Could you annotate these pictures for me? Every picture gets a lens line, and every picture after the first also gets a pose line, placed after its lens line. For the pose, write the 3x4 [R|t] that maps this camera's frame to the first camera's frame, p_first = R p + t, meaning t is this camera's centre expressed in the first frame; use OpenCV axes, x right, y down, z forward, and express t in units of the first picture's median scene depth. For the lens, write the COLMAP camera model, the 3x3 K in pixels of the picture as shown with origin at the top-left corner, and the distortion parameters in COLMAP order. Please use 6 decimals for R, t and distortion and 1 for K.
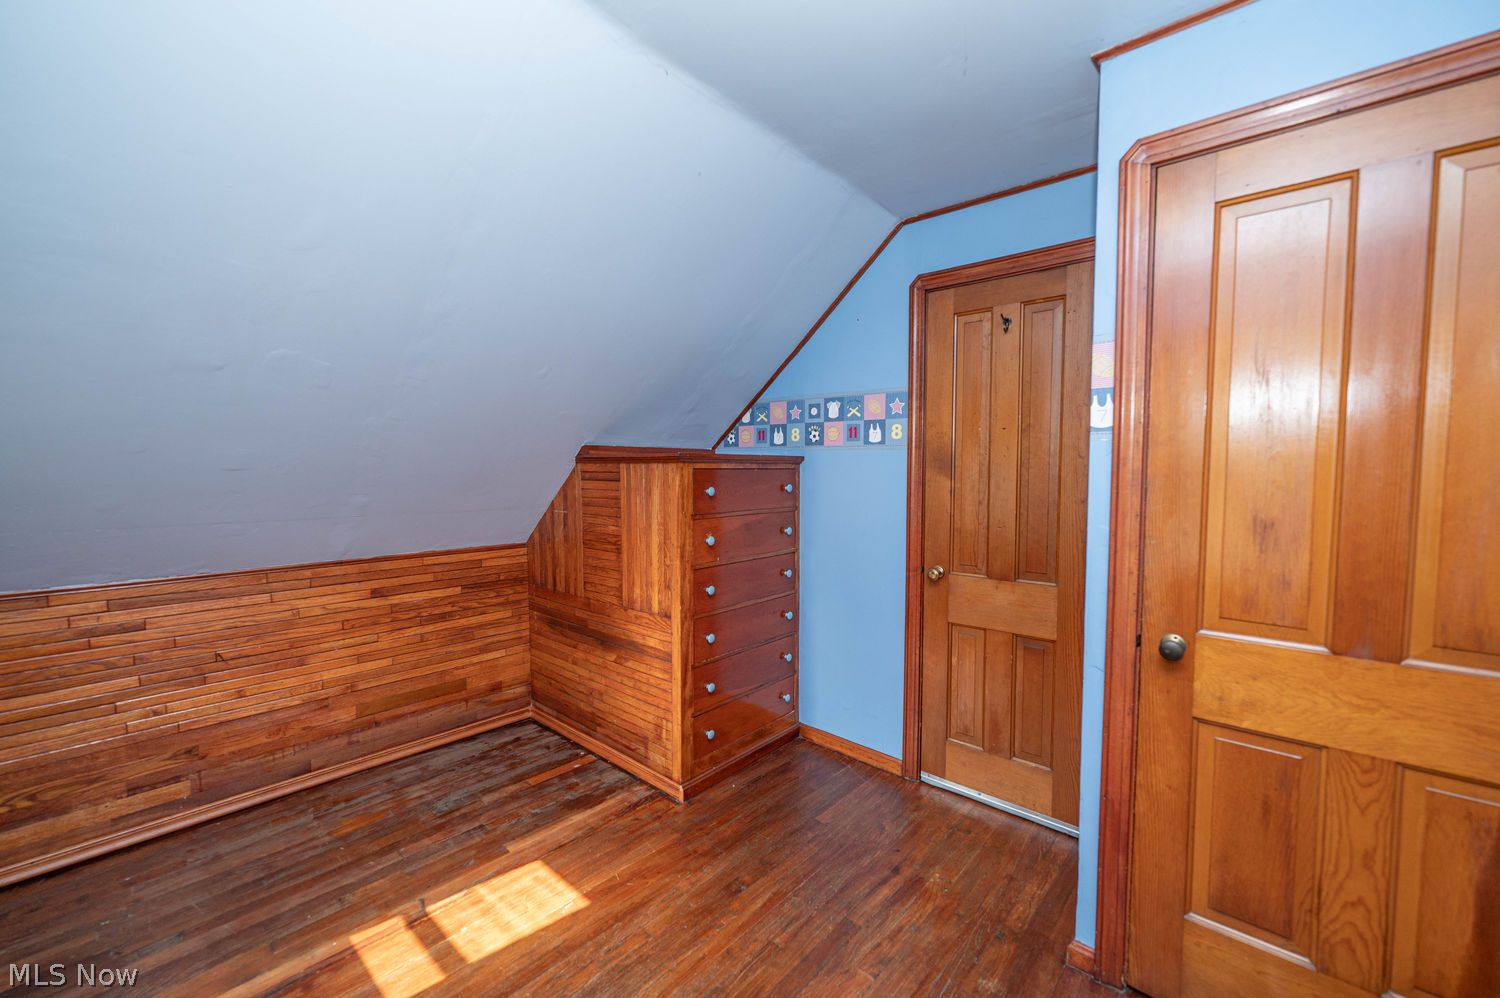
lens RADIAL K [[595.4, 0, 743.8], [0, 595.4, 499.8], [0, 0, 1]] dist [-0.000387, 0.000315]
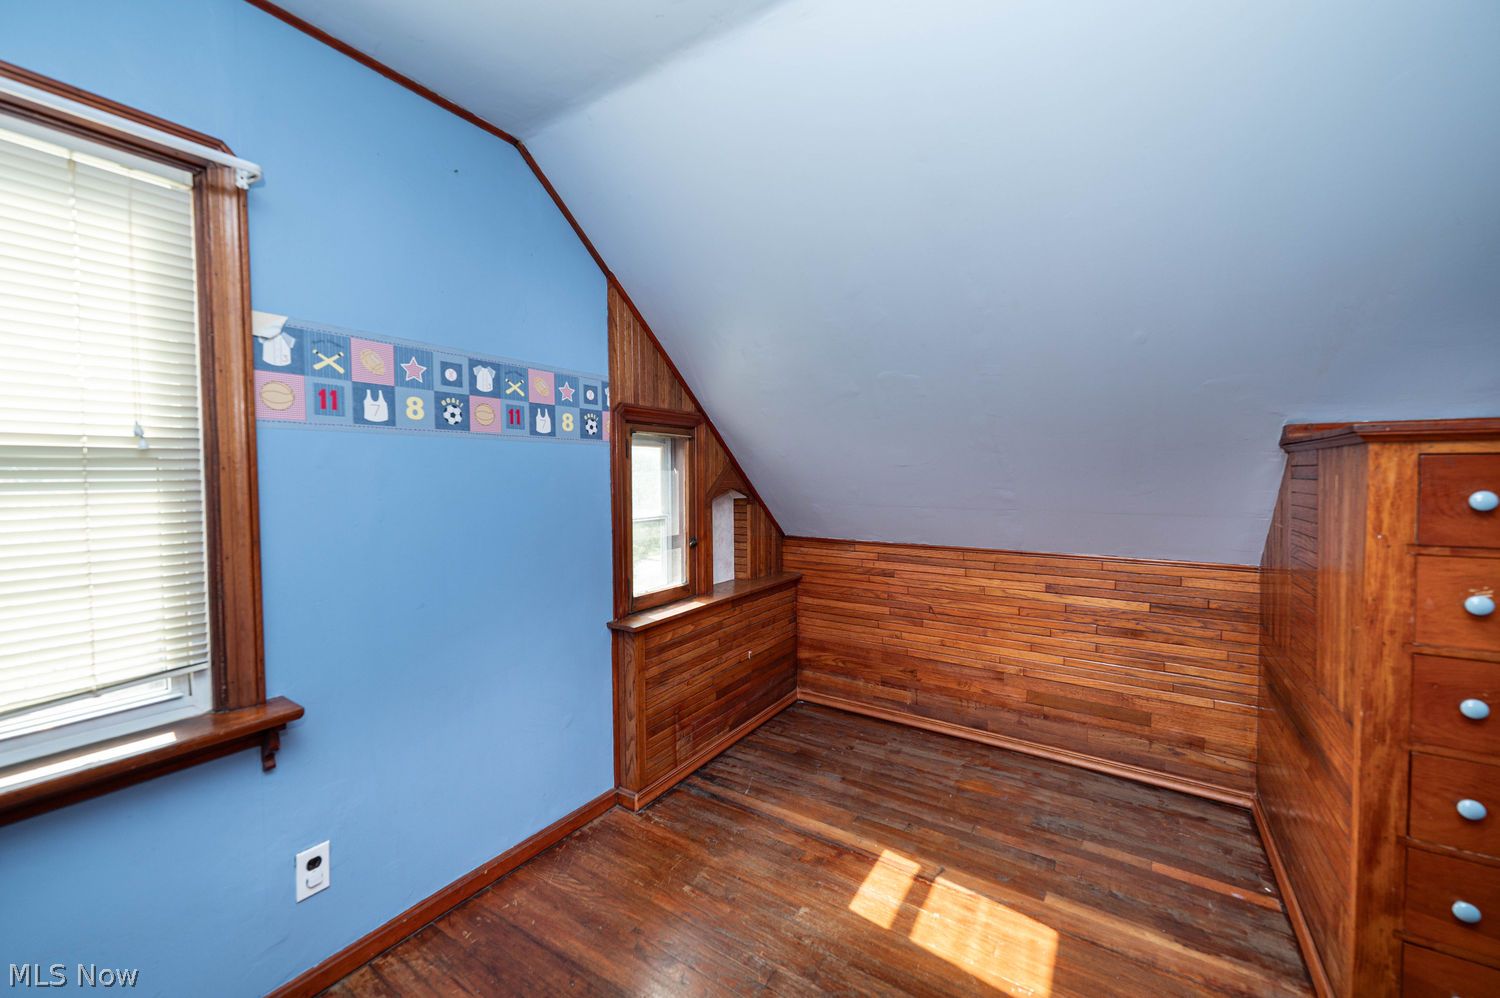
lens RADIAL K [[595.4, 0, 743.8], [0, 595.4, 499.8], [0, 0, 1]] dist [-0.000387, 0.000315]
pose [[0.150171, 0.038747, -0.987901, 0.342375], [-0.051103, 0.998200, 0.031383, 0.001159], [0.987338, 0.045772, 0.151881, 0.370348]]
